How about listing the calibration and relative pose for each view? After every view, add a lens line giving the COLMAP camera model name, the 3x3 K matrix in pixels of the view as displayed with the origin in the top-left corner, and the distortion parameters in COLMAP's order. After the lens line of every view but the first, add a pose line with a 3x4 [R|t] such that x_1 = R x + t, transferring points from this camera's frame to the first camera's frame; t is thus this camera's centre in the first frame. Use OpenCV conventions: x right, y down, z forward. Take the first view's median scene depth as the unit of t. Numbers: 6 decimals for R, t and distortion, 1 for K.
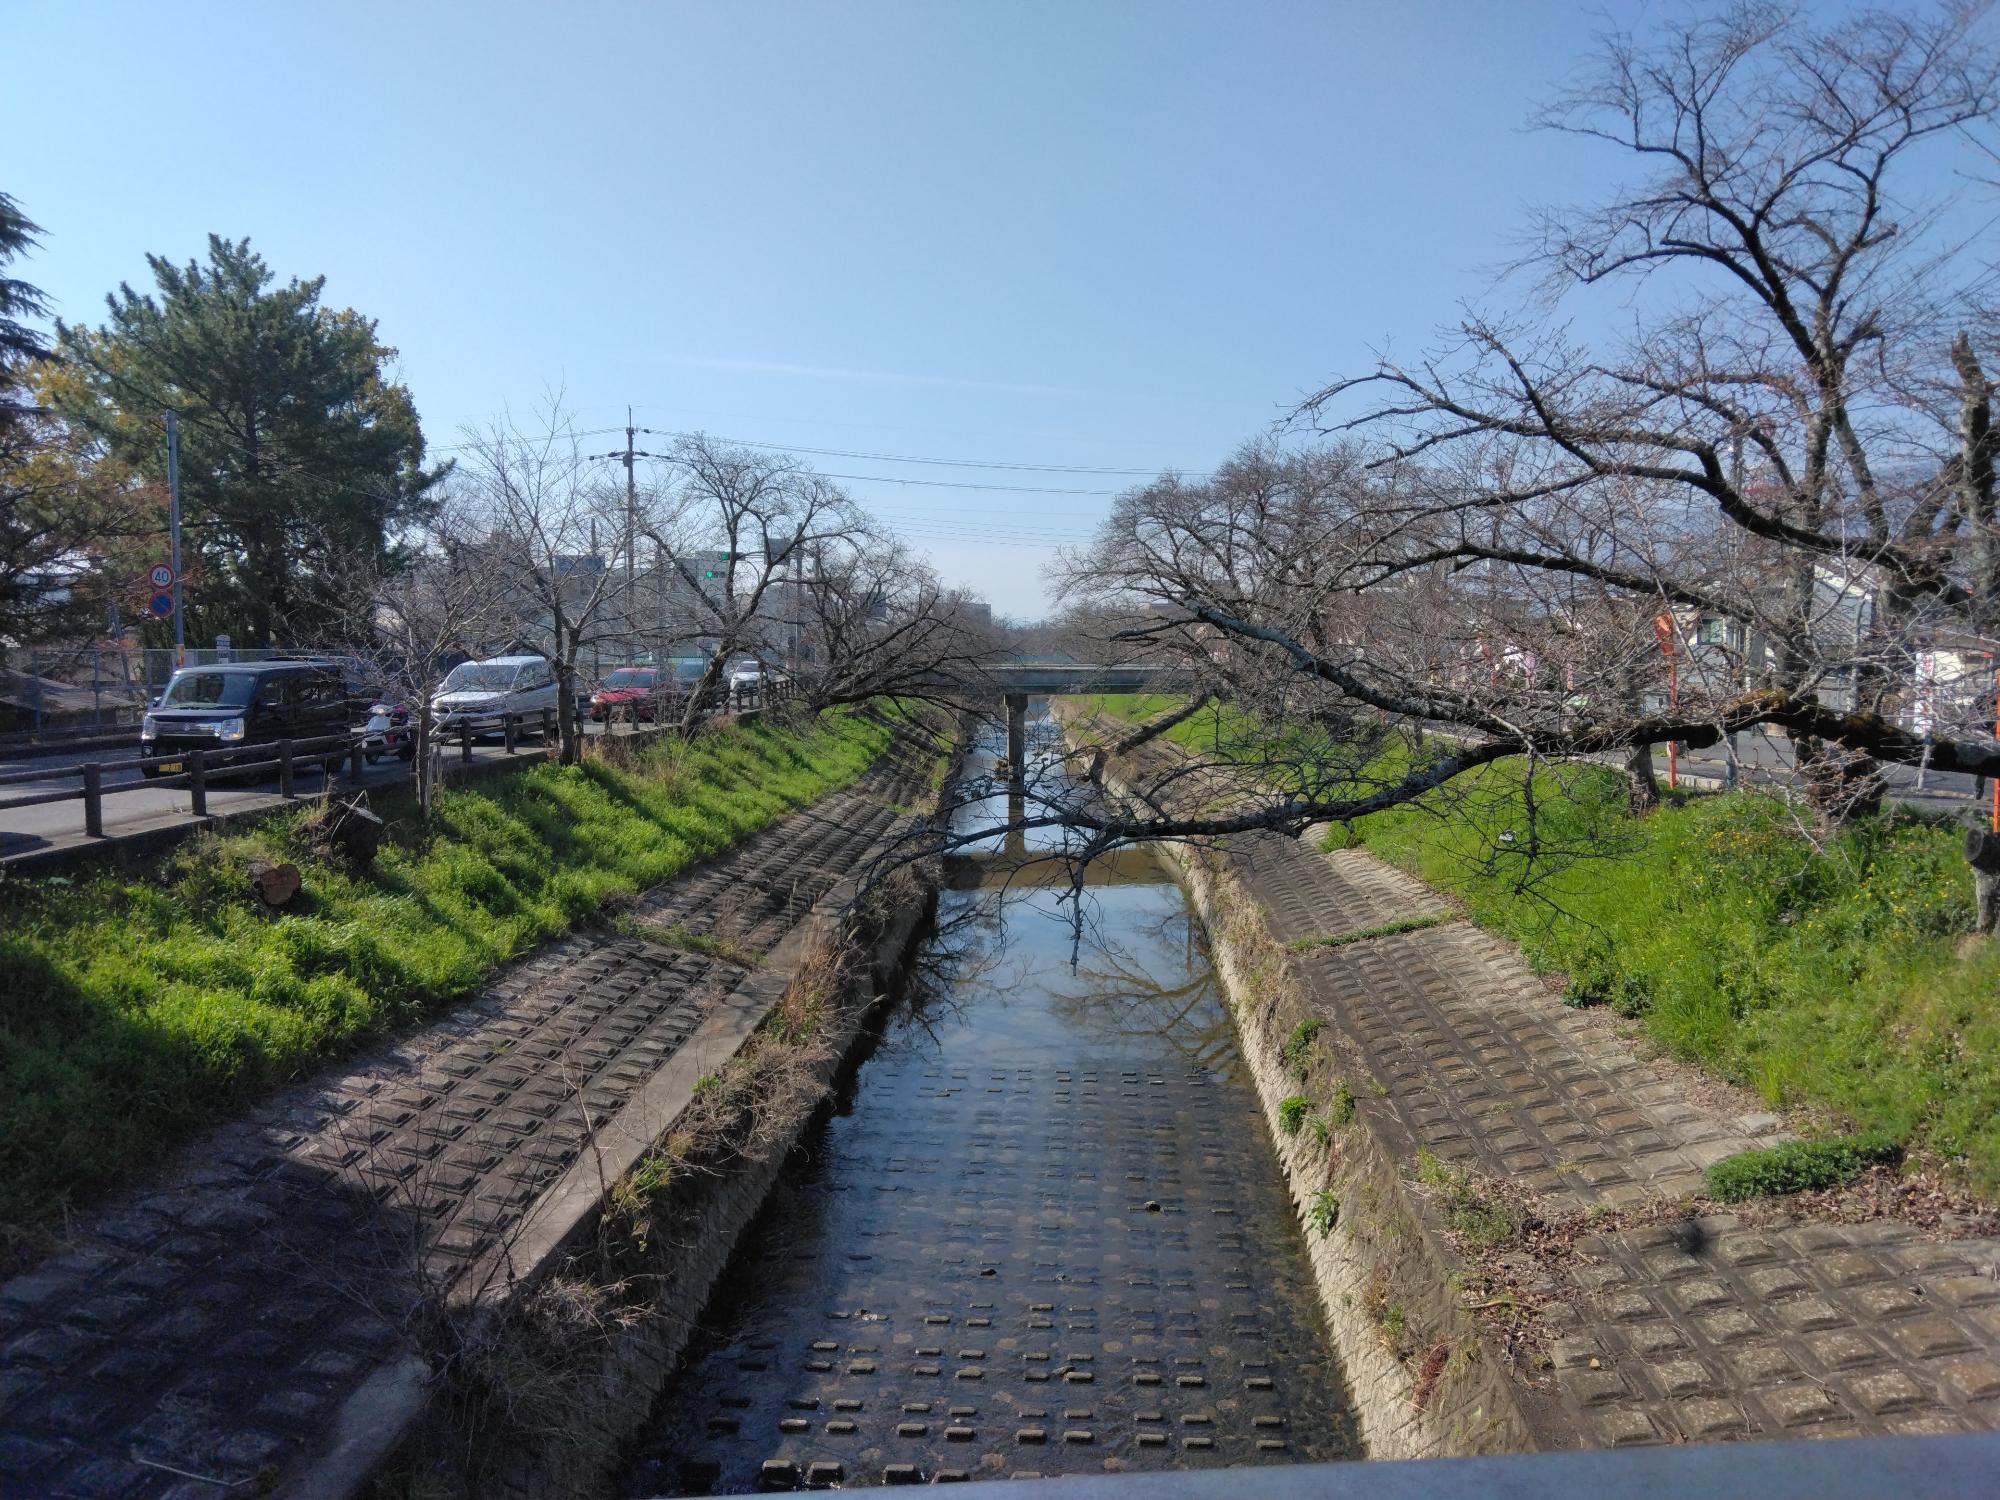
lens RADIAL K [[1446.5, 0, 1006.1], [0, 1446.5, 748.4], [0, 0, 1]] dist [0.036534, -0.035714]
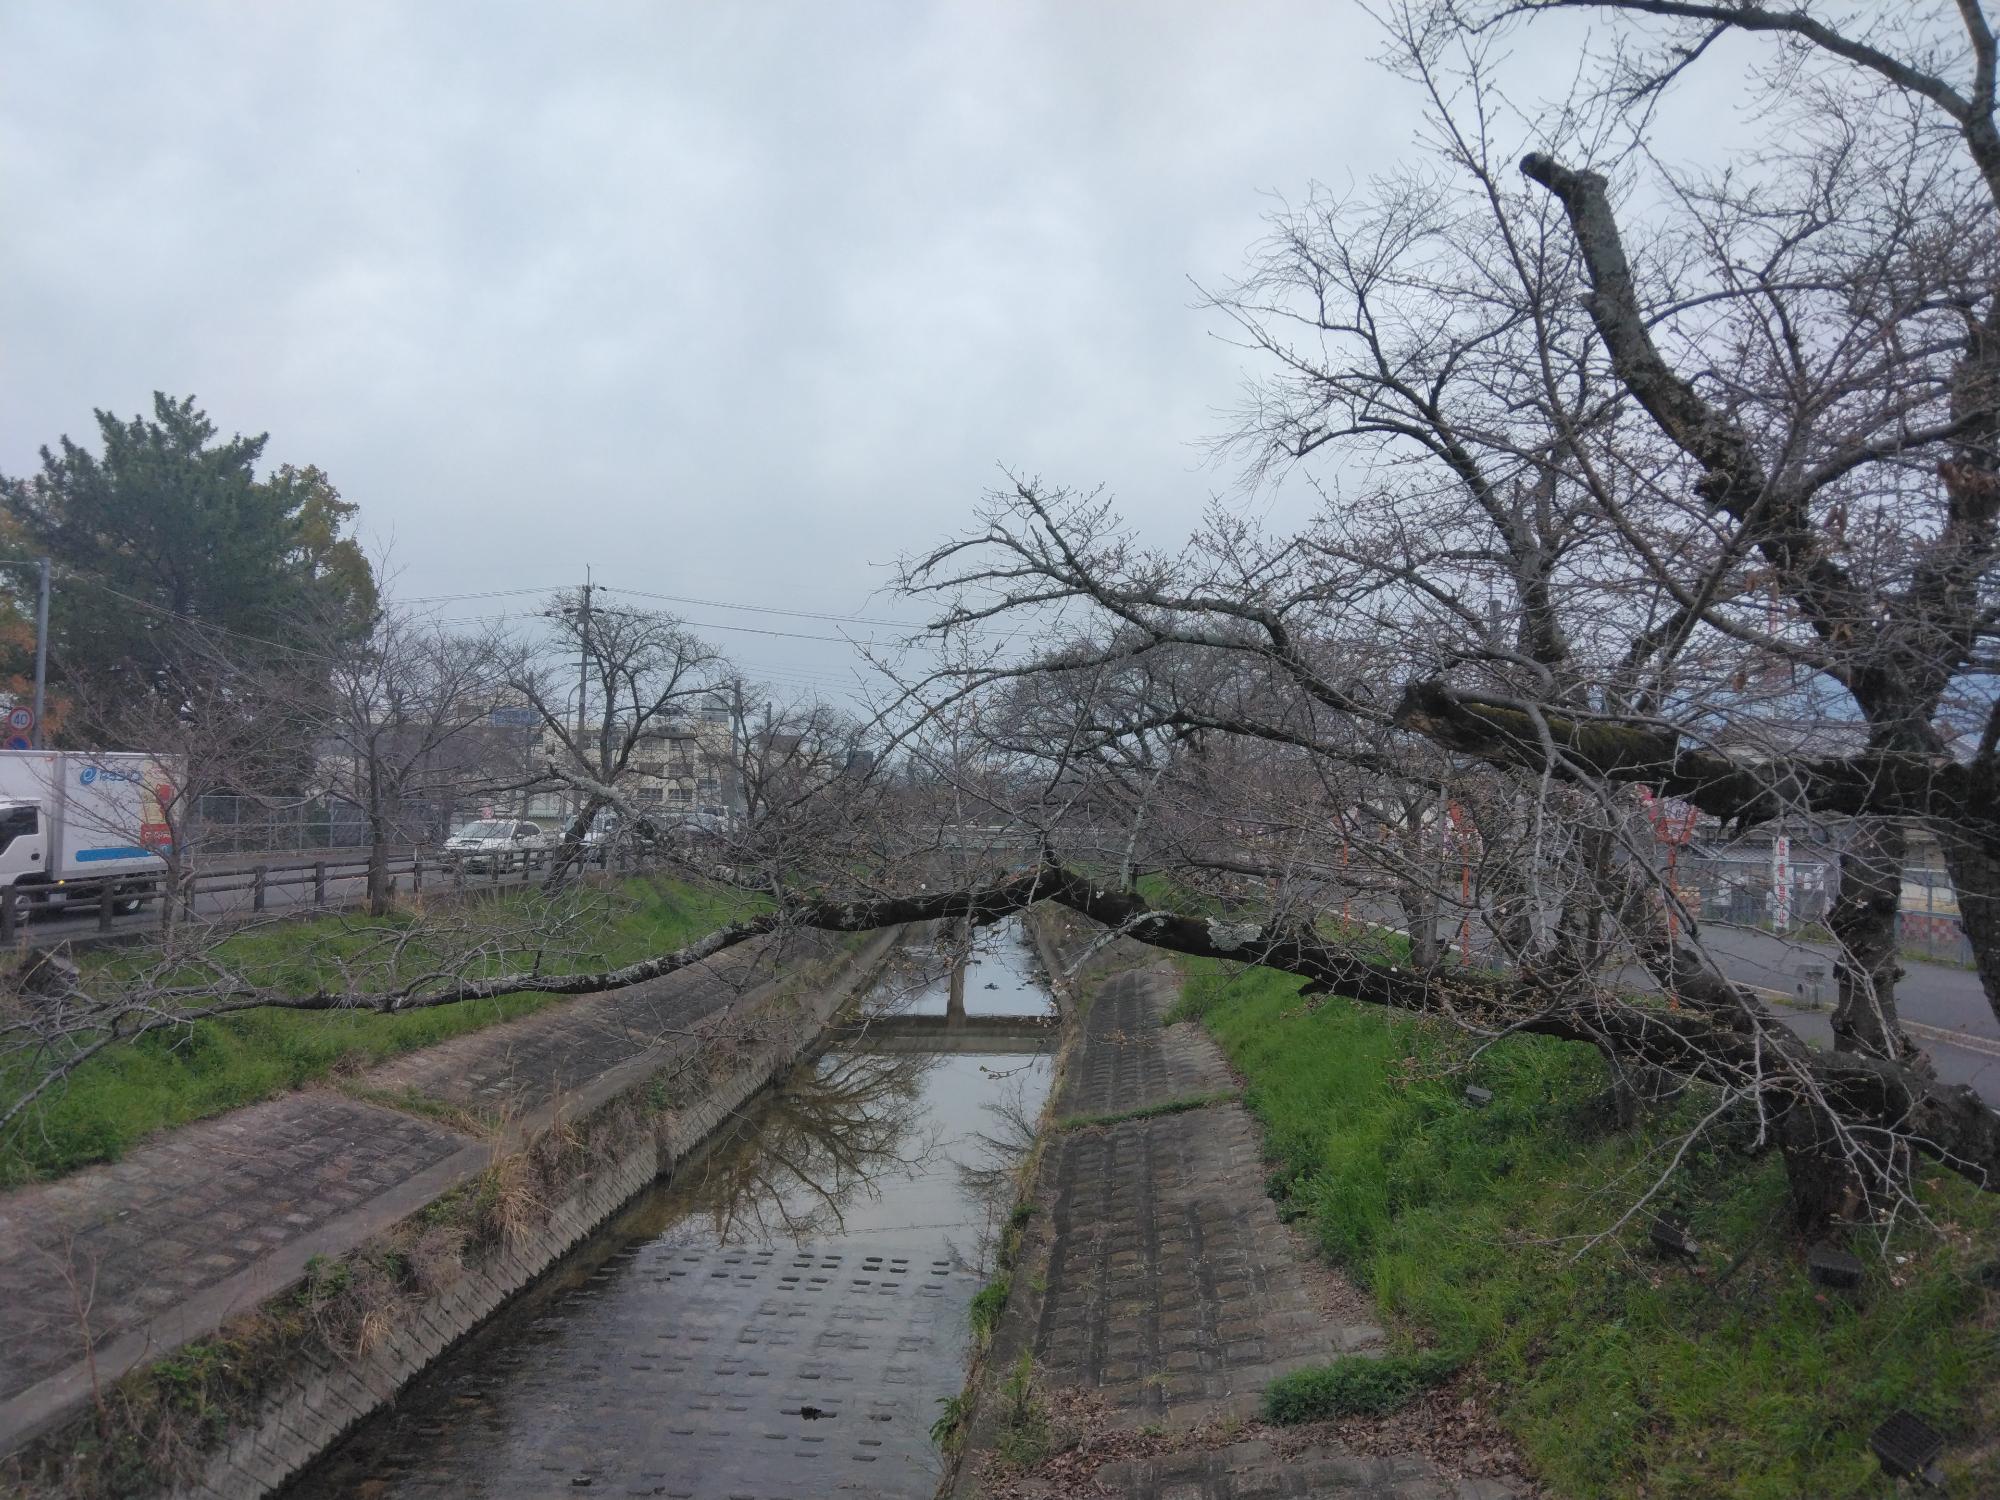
lens RADIAL K [[1446.5, 0, 988.0], [0, 1446.5, 757.8], [0, 0, 1]] dist [0.036534, -0.035714]
pose [[0.999751, 0.021500, -0.005924, 0.151075], [-0.022003, 0.994247, -0.104829, -0.003340], [0.003637, 0.104933, 0.994473, 0.022677]]
